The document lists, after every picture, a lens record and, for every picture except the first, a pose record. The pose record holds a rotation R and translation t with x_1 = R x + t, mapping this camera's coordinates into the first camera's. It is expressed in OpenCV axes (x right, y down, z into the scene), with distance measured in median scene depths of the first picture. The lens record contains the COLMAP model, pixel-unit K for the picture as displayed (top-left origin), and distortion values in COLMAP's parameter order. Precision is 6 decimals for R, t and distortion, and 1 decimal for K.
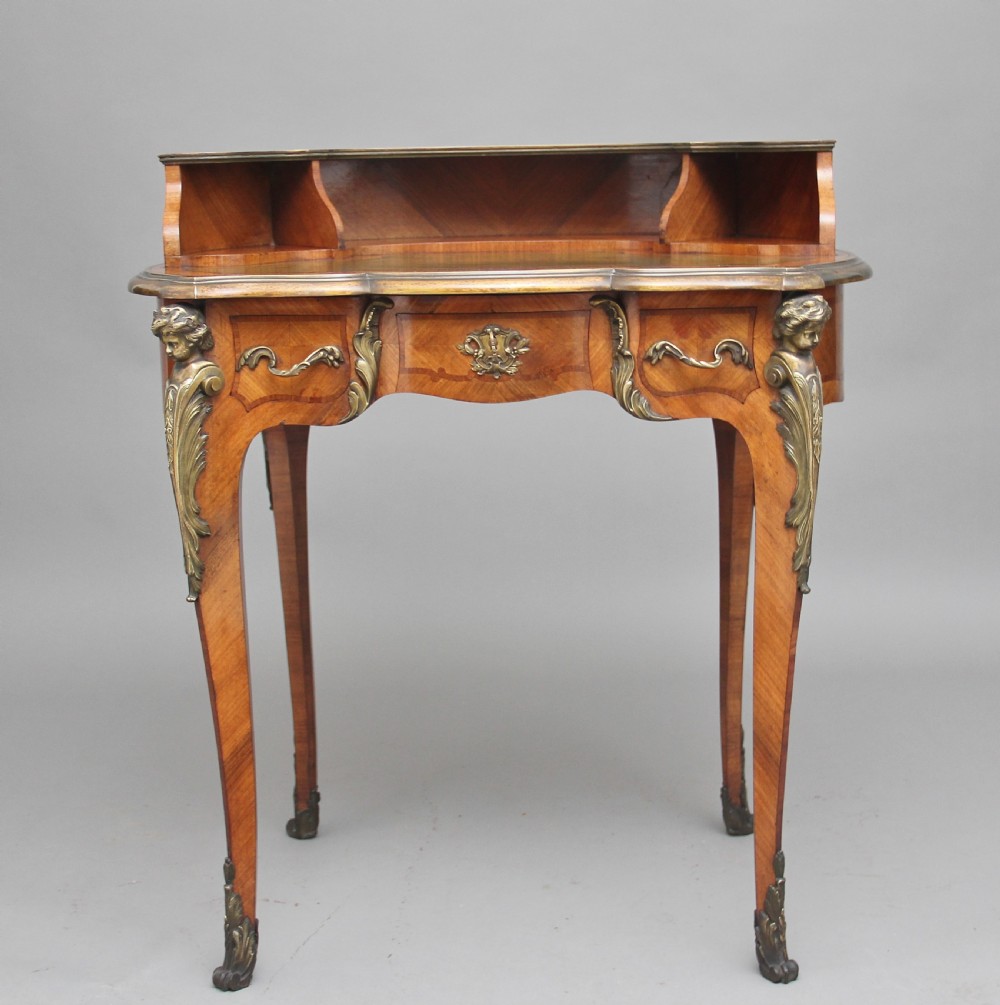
lens RADIAL K [[1964.7, 0, 540.3], [0, 1964.7, 497.9], [0, 0, 1]] dist [-0.014558, 0.142432]
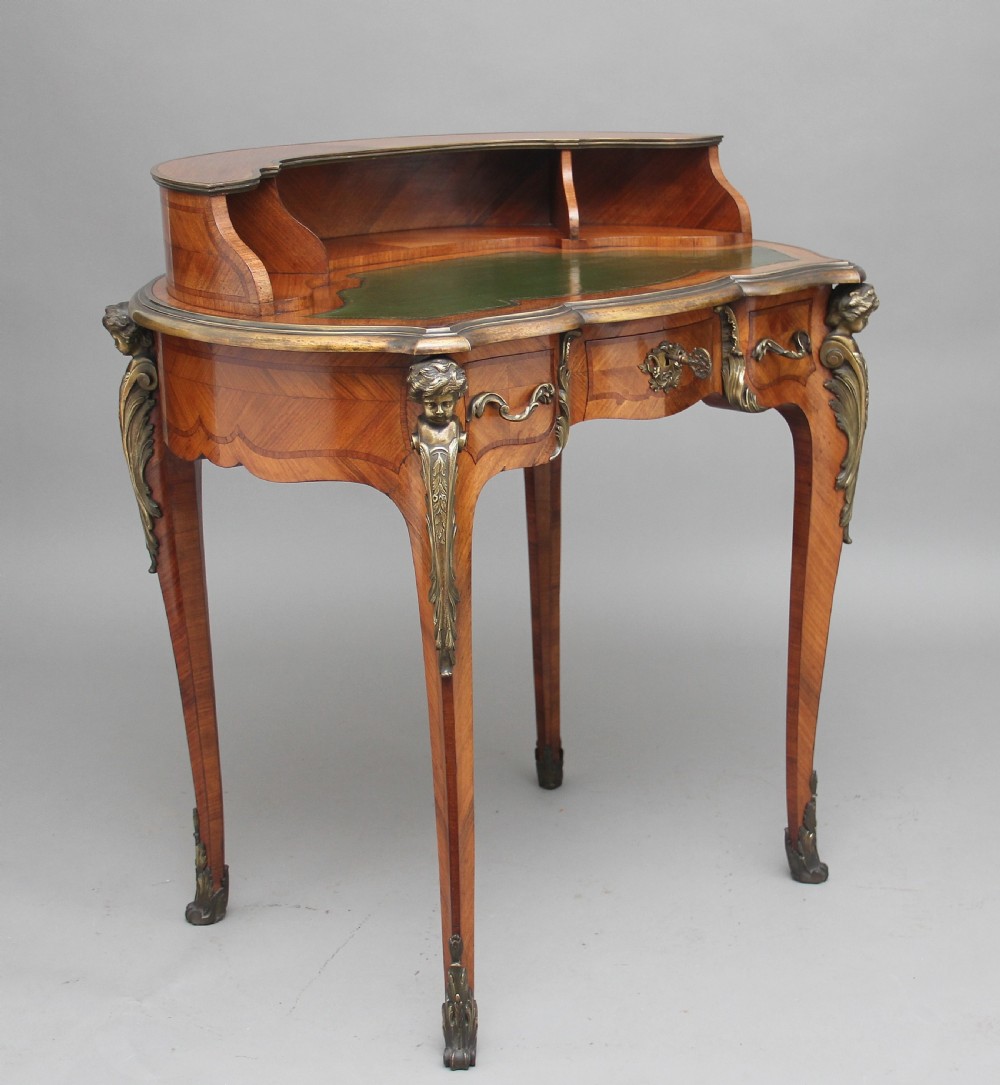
lens RADIAL K [[2002.4, 0, 591.7], [0, 2002.4, 546.5], [0, 0, 1]] dist [-0.015448, -0.009359]
pose [[0.681832, -0.187567, 0.707053, -0.795652], [0.127862, 0.982247, 0.137270, -0.129561], [-0.720248, -0.003190, 0.693710, 0.300616]]
